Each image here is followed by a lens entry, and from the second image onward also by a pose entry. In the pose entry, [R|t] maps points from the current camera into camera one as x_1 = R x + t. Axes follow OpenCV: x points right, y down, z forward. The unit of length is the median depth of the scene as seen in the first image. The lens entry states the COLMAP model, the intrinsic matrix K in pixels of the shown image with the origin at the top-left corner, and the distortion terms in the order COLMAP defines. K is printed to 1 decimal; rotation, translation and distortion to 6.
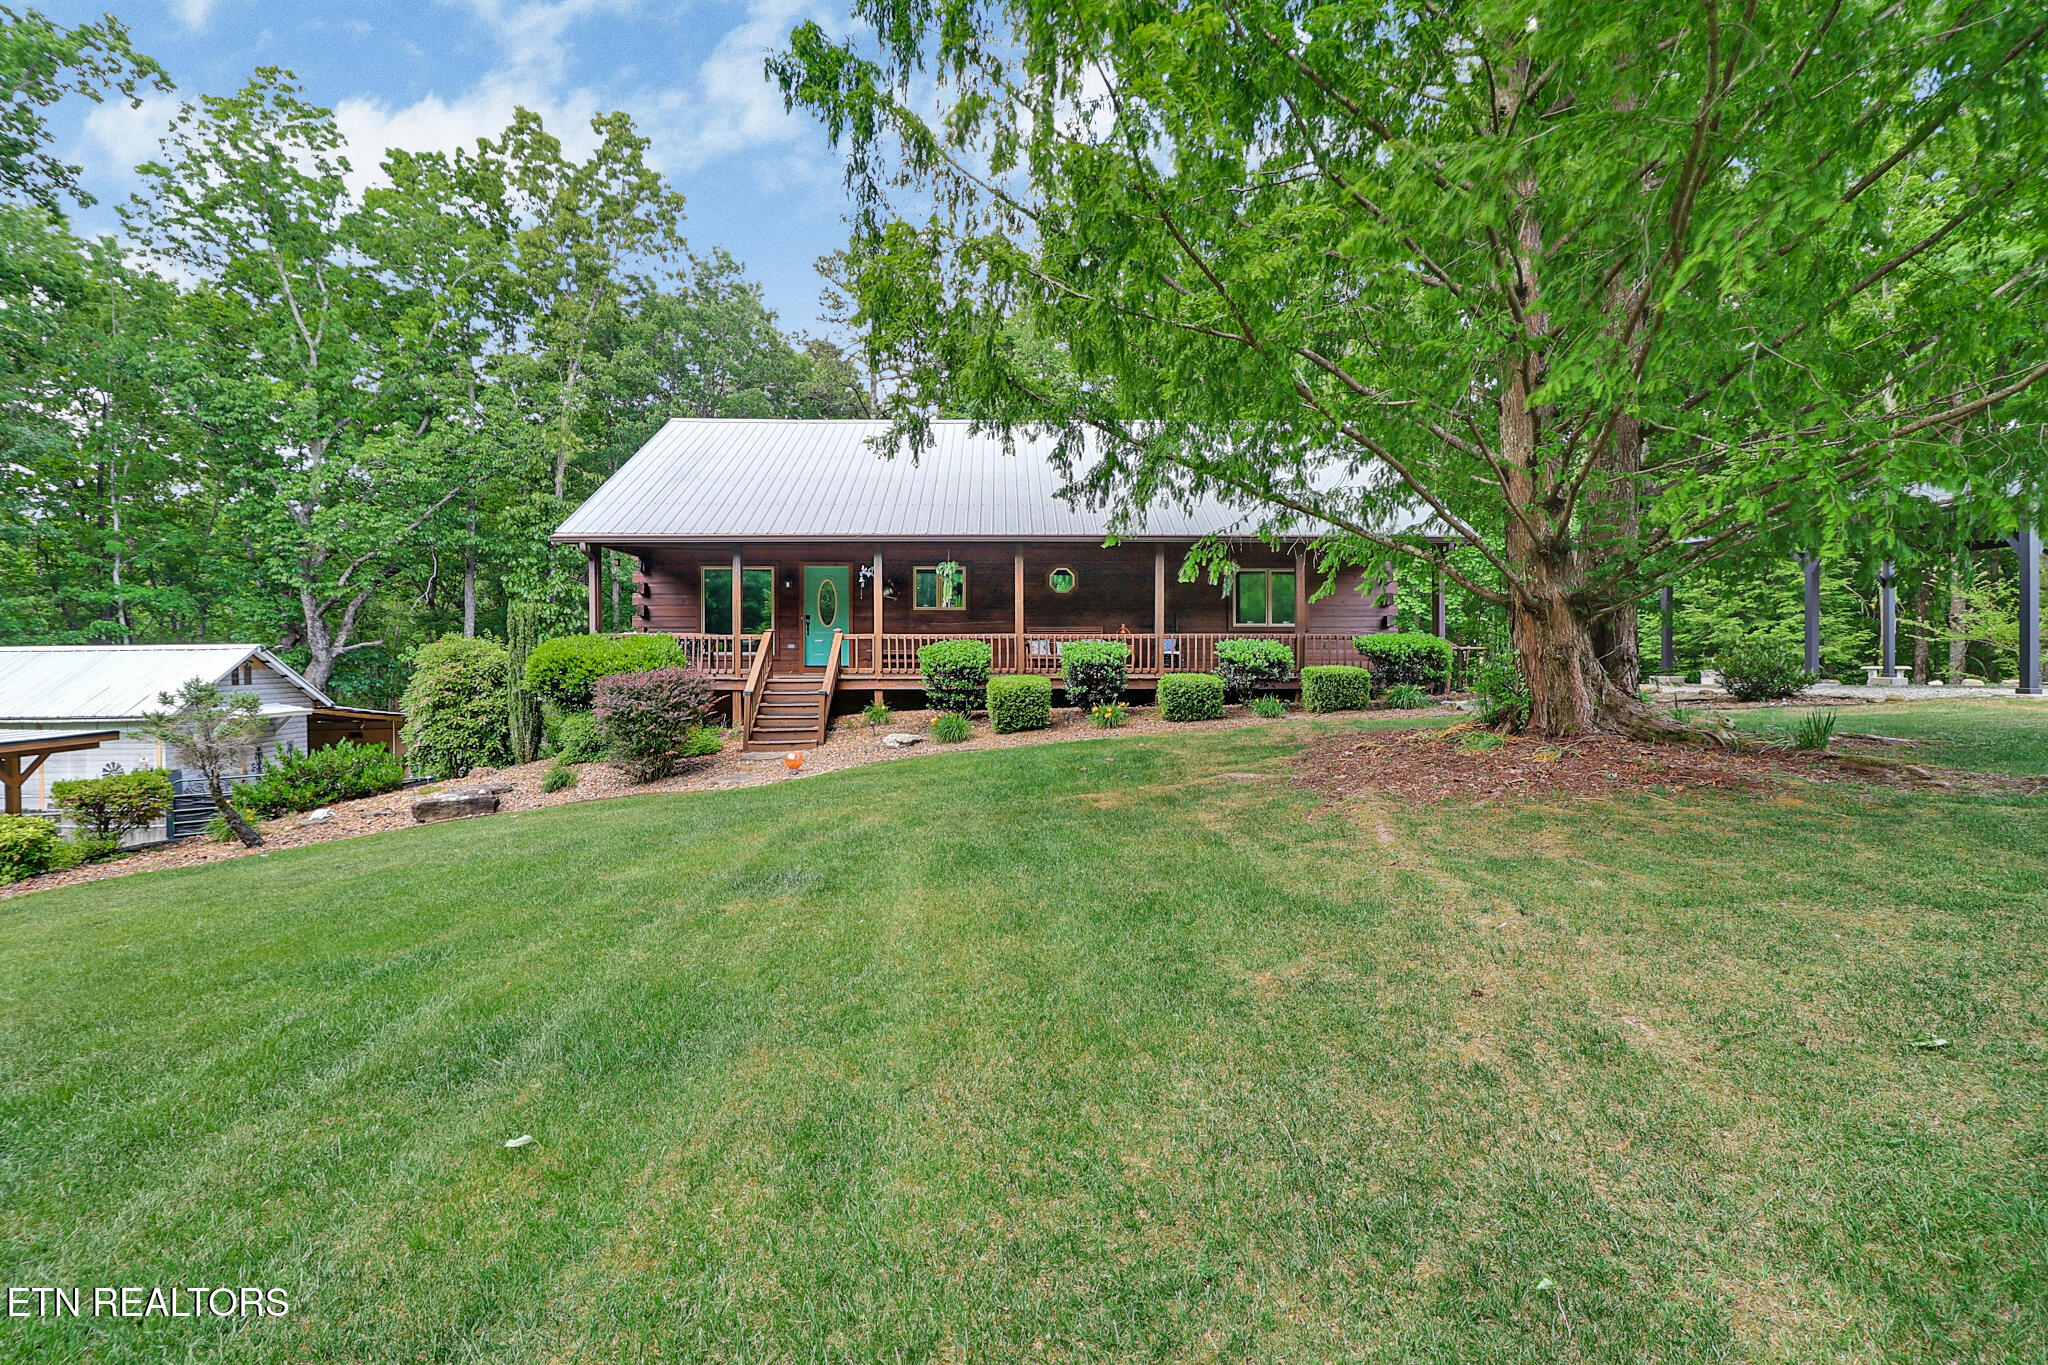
lens RADIAL K [[950.6, 0, 1021.9], [0, 950.6, 676.5], [0, 0, 1]] dist [-0.006958, -0.008471]
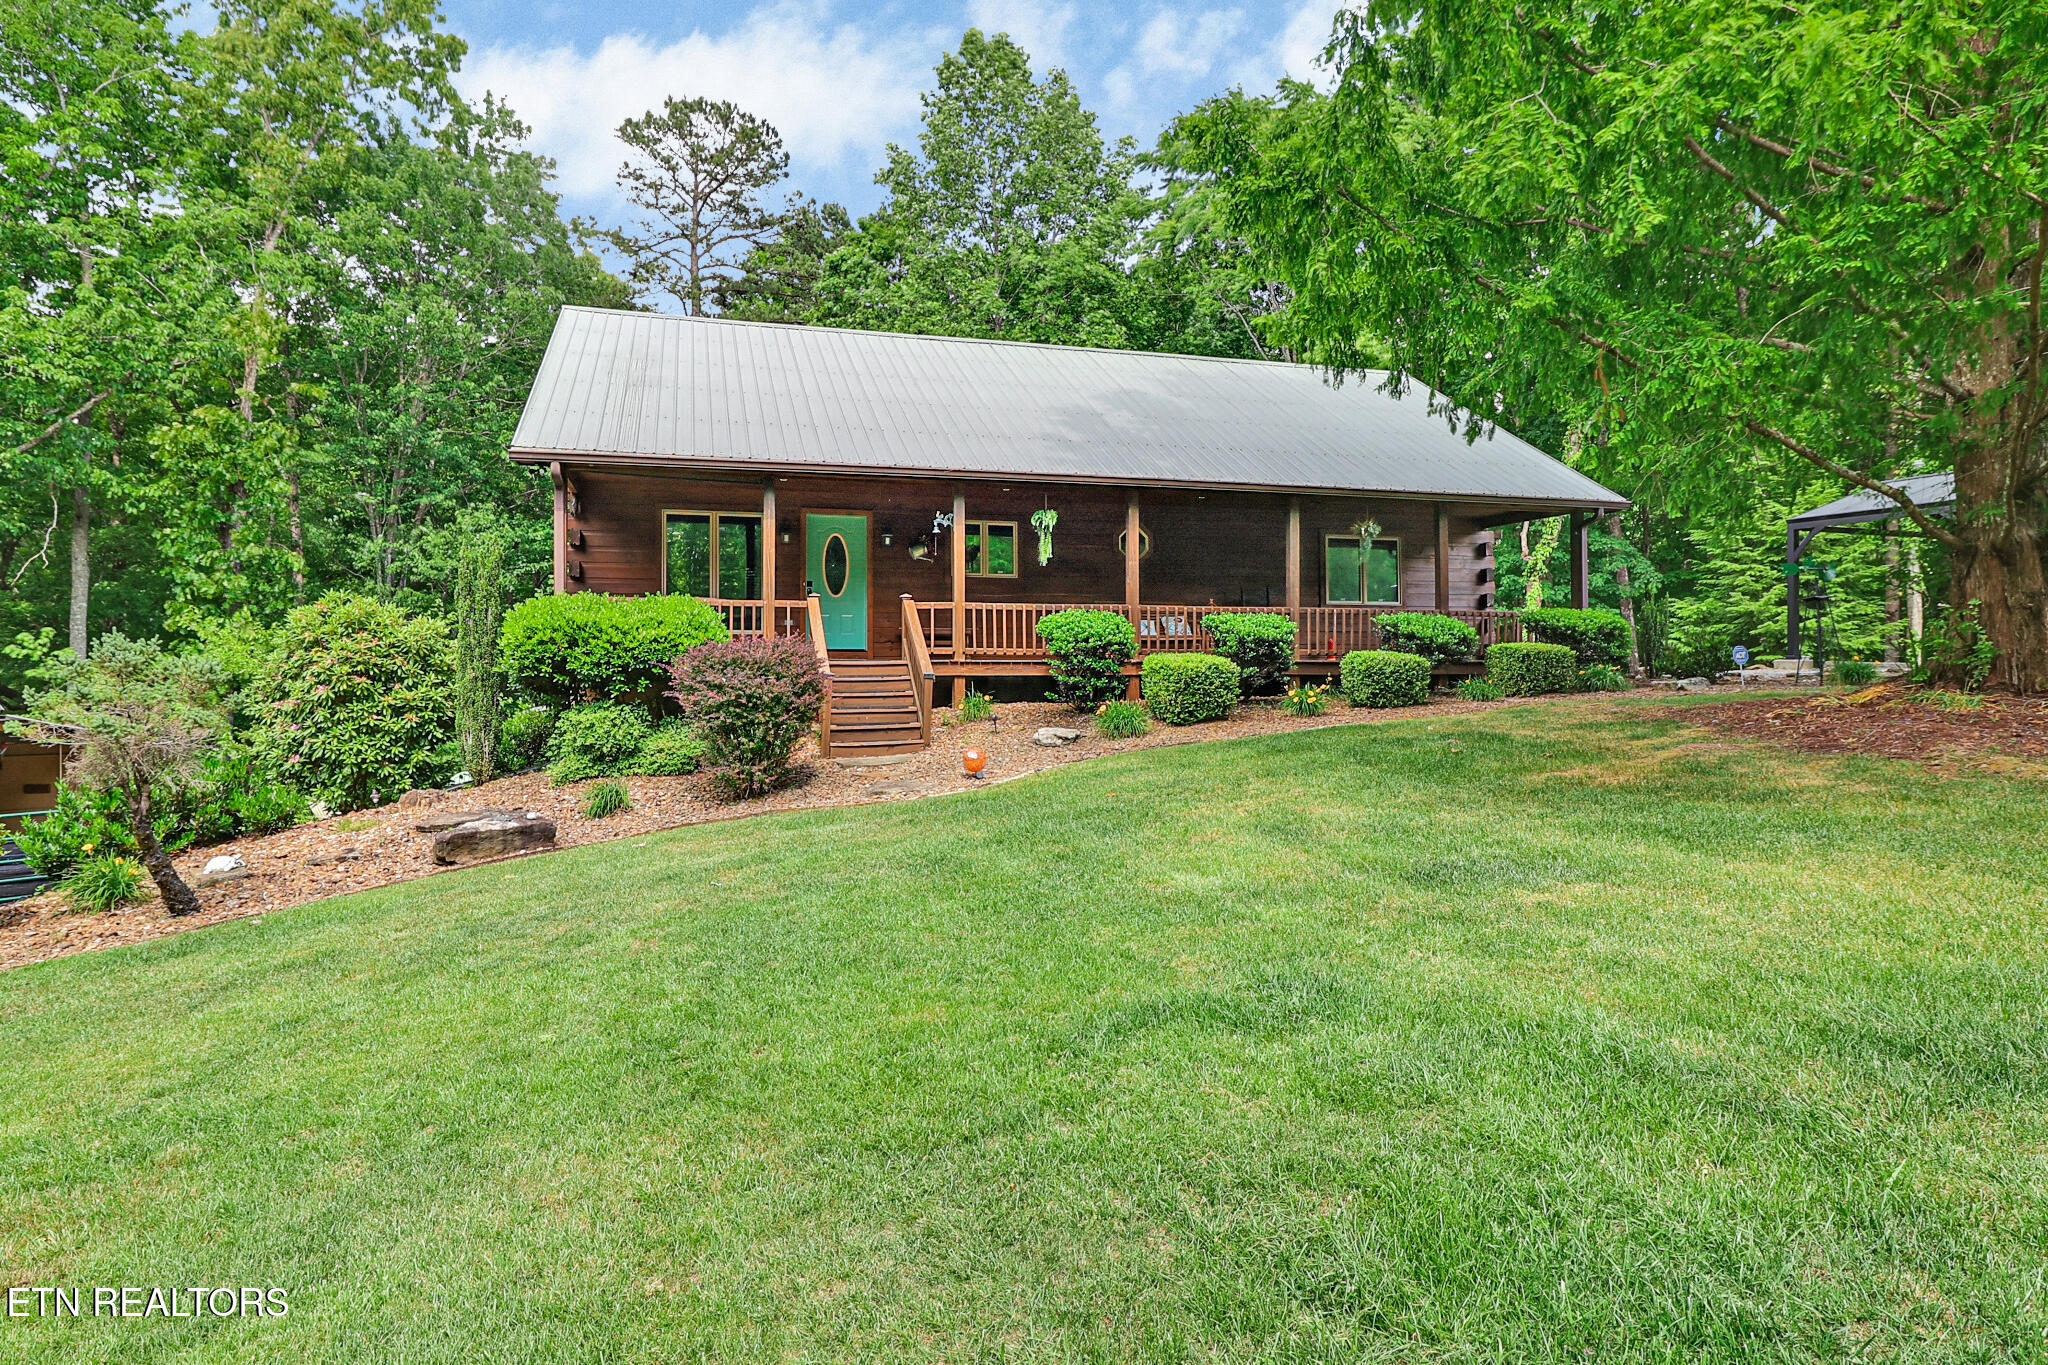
lens RADIAL K [[1175.6, 0, 1023.9], [0, 1175.6, 680.6], [0, 0, 1]] dist [-0.004631, -0.000877]
pose [[0.965858, -0.002965, 0.259056, -0.359722], [0.007073, 0.999864, -0.014926, 0.033158], [-0.258977, 0.016249, 0.965747, 0.089130]]
